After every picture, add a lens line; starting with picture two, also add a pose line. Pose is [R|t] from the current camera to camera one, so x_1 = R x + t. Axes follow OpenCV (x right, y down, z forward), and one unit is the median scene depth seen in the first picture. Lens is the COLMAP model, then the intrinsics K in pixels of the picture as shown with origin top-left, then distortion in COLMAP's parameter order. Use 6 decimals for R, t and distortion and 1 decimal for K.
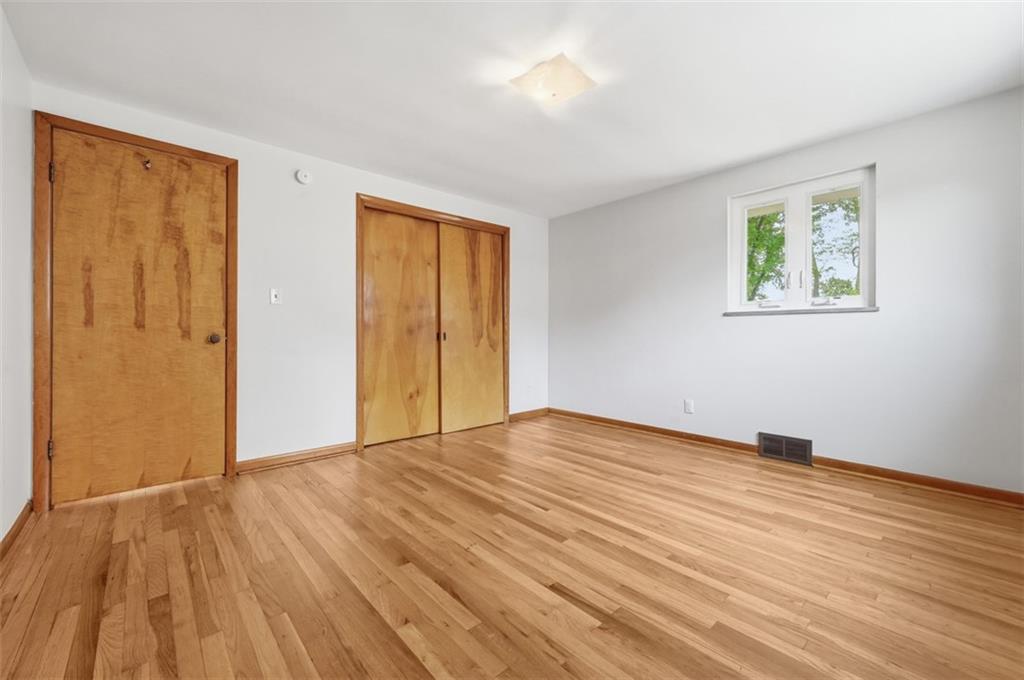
lens RADIAL K [[416.7, 0, 516.7], [0, 416.7, 334.7], [0, 0, 1]] dist [-0.001224, -0.000094]
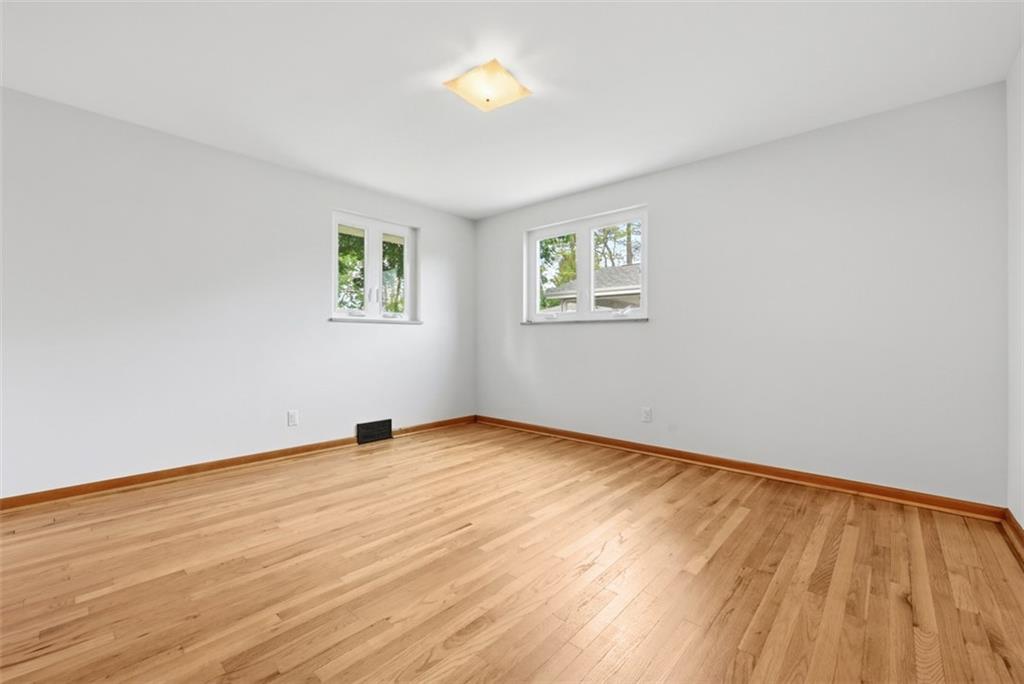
lens RADIAL K [[416.7, 0, 516.6], [0, 416.7, 343.7], [0, 0, 1]] dist [-0.001224, -0.000094]
pose [[-0.102736, -0.010614, 0.994652, -0.698275], [-0.002061, 0.999943, 0.010457, -0.001610], [-0.994707, -0.000976, -0.102752, 0.785379]]
